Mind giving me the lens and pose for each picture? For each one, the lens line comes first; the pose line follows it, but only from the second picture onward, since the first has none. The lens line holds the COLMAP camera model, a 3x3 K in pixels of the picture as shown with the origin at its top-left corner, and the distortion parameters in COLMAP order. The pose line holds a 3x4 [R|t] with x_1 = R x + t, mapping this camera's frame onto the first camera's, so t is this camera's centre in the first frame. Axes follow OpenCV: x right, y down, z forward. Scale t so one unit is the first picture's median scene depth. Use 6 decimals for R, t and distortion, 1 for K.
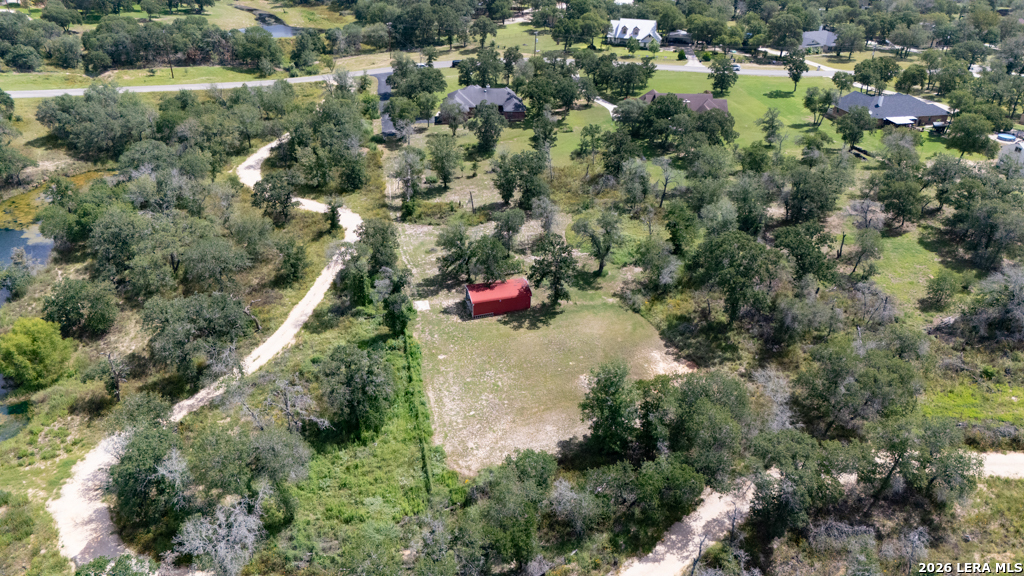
lens RADIAL K [[752.4, 0, 512.0], [0, 752.4, 288.0], [0, 0, 1]] dist [0.065639, -0.062848]
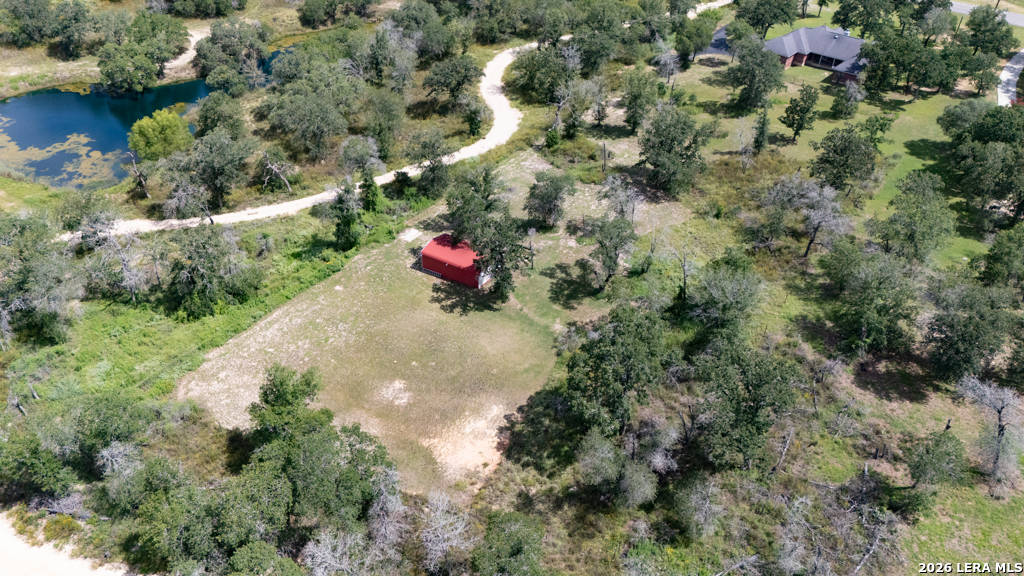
lens RADIAL K [[752.4, 0, 512.0], [0, 752.4, 288.0], [0, 0, 1]] dist [0.065639, -0.062848]
pose [[0.679971, 0.439619, -0.586834, 0.331094], [-0.362356, 0.897244, 0.252293, -0.121809], [0.637446, 0.041091, 0.769398, 0.240277]]
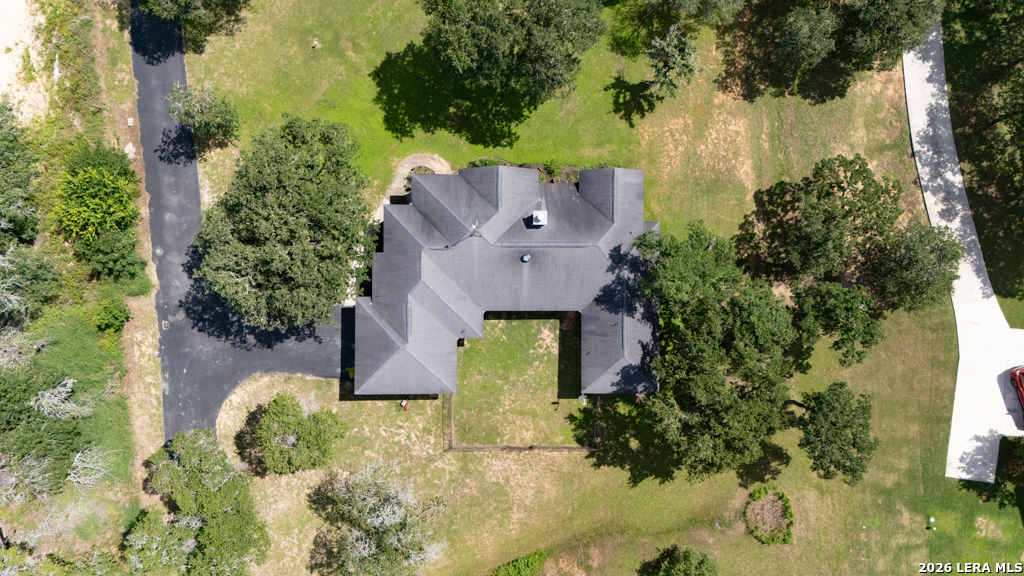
lens RADIAL K [[752.4, 0, 512.0], [0, 752.4, 288.0], [0, 0, 1]] dist [0.065639, -0.062848]
pose [[0.994321, 0.105466, 0.014216, -0.046569], [-0.063833, 0.484188, 0.872633, -0.527430], [0.085150, -0.868585, 0.488170, 0.949512]]
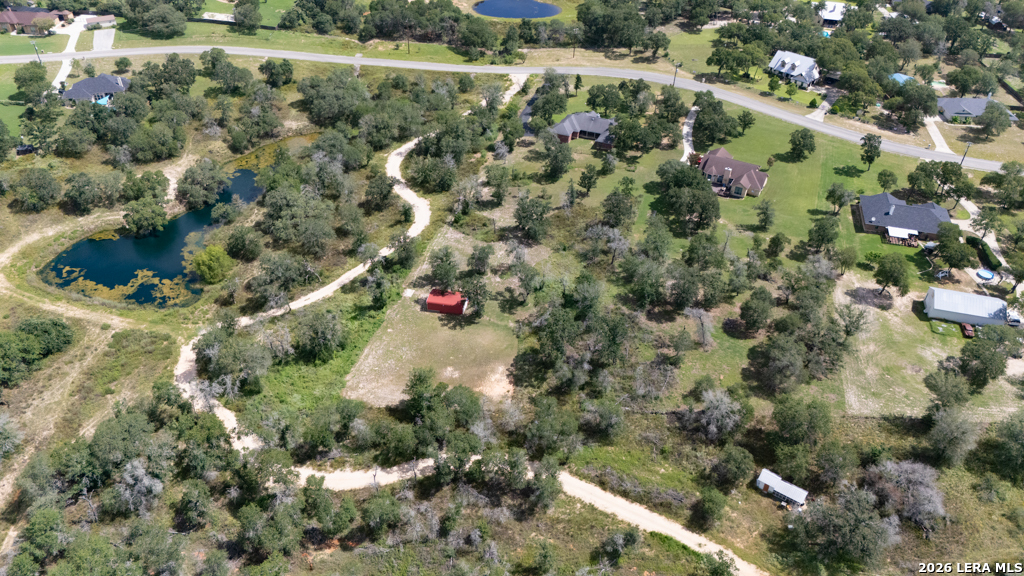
lens RADIAL K [[752.4, 0, 512.0], [0, 752.4, 288.0], [0, 0, 1]] dist [0.065639, -0.062848]
pose [[0.887955, 0.279840, -0.365000, 0.420816], [-0.226208, 0.956700, 0.183177, -0.210912], [0.400456, -0.080087, 0.912809, -0.246923]]
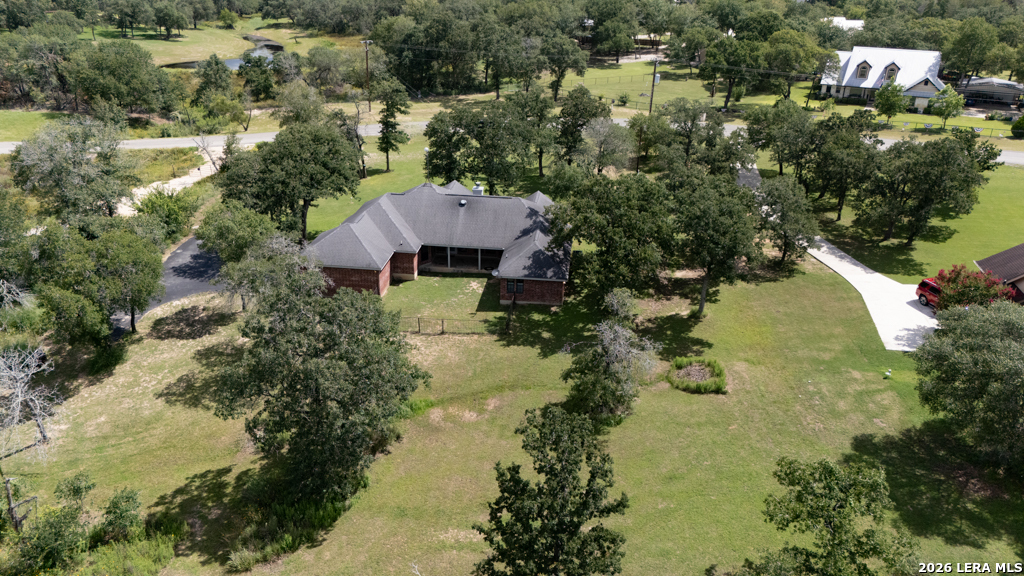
lens RADIAL K [[752.4, 0, 512.0], [0, 752.4, 288.0], [0, 0, 1]] dist [0.065639, -0.062848]
pose [[0.977422, 0.083905, -0.193925, 0.058514], [-0.100061, 0.992146, -0.075059, -0.220465], [0.186104, 0.092768, 0.978141, 0.751106]]
